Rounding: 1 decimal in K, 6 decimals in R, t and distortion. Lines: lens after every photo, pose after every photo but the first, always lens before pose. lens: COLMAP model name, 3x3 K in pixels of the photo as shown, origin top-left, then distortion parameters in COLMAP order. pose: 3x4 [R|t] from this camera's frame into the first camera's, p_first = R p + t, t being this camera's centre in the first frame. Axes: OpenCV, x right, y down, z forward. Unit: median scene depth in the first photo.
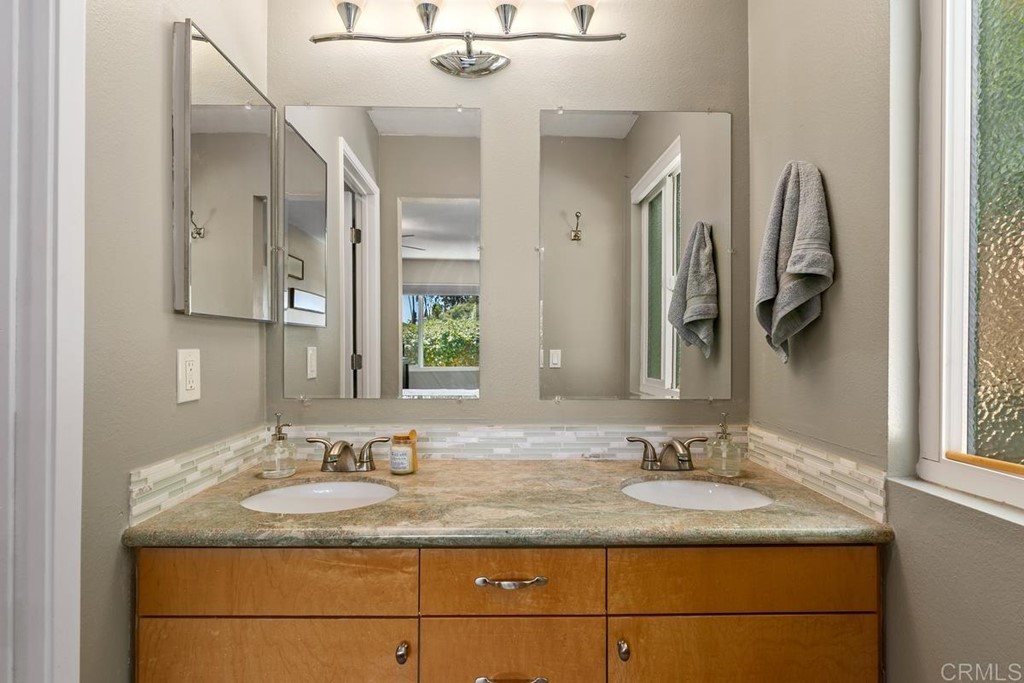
lens RADIAL K [[517.2, 0, 512.0], [0, 517.2, 341.5], [0, 0, 1]] dist [0.003815, 0.001167]
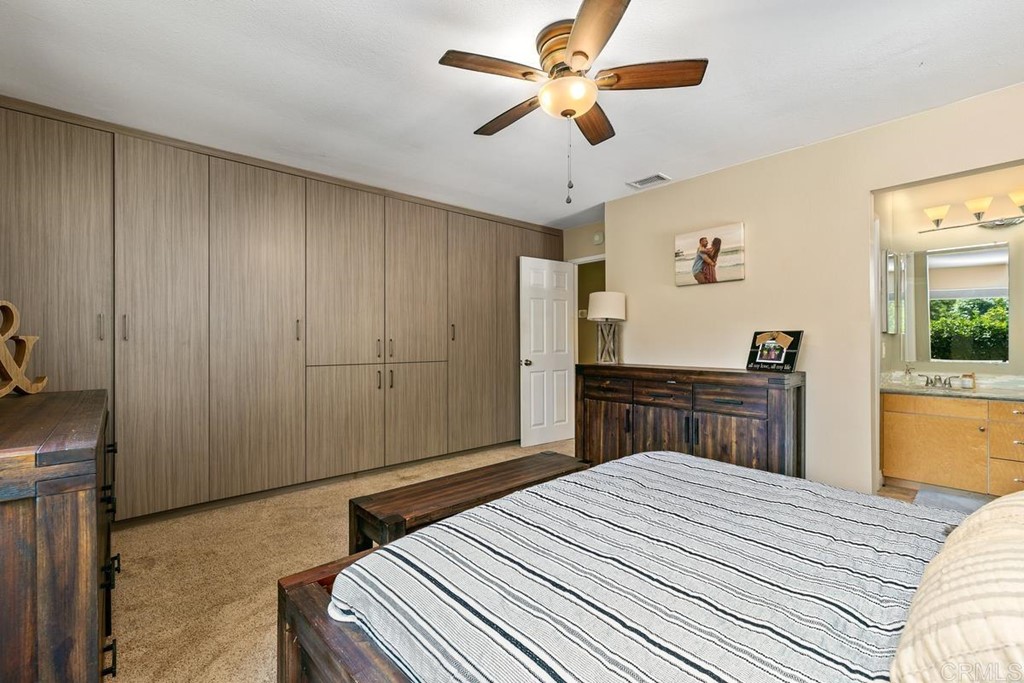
lens RADIAL K [[435.1, 0, 512.0], [0, 435.1, 341.5], [0, 0, 1]] dist [0.001905, 0.000380]
pose [[0.643760, -0.008227, -0.765183, 0.004527], [0.012197, 0.999925, -0.000490, -0.022976], [0.765130, -0.009017, 0.643813, -2.294020]]
